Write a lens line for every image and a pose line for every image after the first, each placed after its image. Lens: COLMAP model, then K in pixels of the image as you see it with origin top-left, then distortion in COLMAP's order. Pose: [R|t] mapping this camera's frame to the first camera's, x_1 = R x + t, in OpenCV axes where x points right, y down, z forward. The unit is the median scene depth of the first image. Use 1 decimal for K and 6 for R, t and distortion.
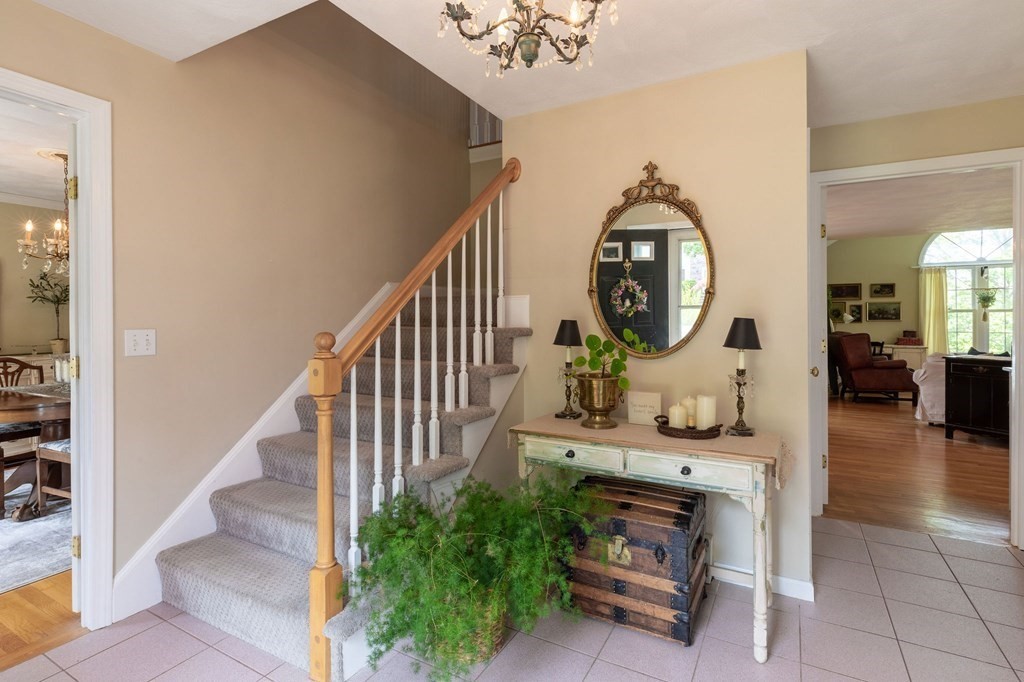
lens RADIAL K [[479.0, 0, 524.1], [0, 479.0, 321.0], [0, 0, 1]] dist [0.004425, 0.000645]
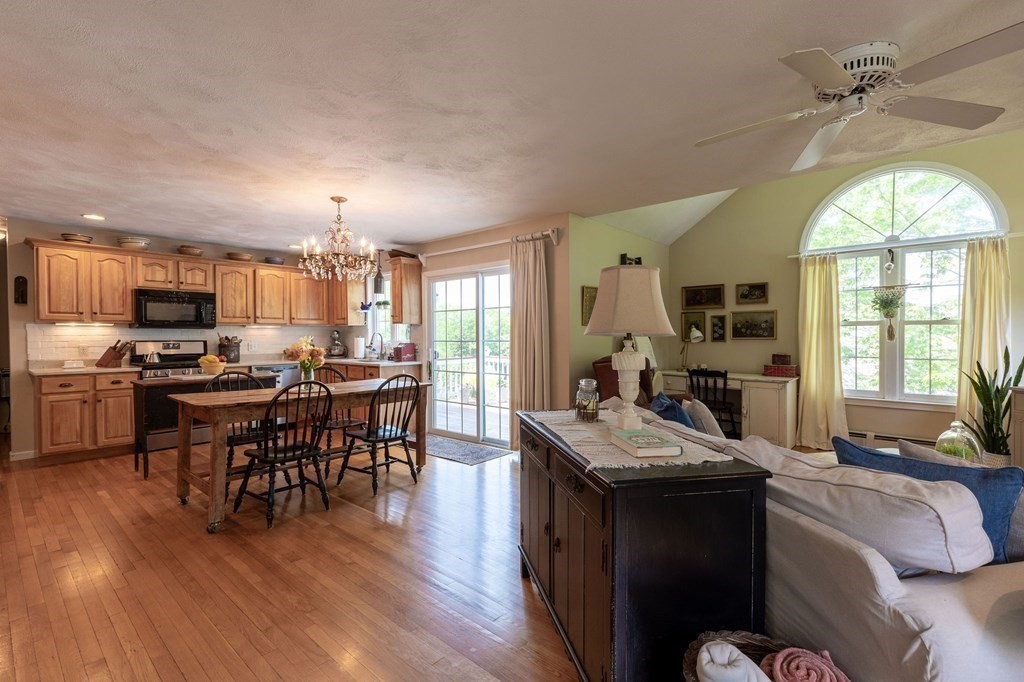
lens RADIAL K [[479.0, 0, 514.0], [0, 479.0, 341.8], [0, 0, 1]] dist [0.004425, 0.000645]
pose [[0.973559, 0.001534, -0.228432, 0.602822], [0.000653, 0.999955, 0.009501, -0.003331], [0.228436, -0.009399, 0.973513, 0.286073]]
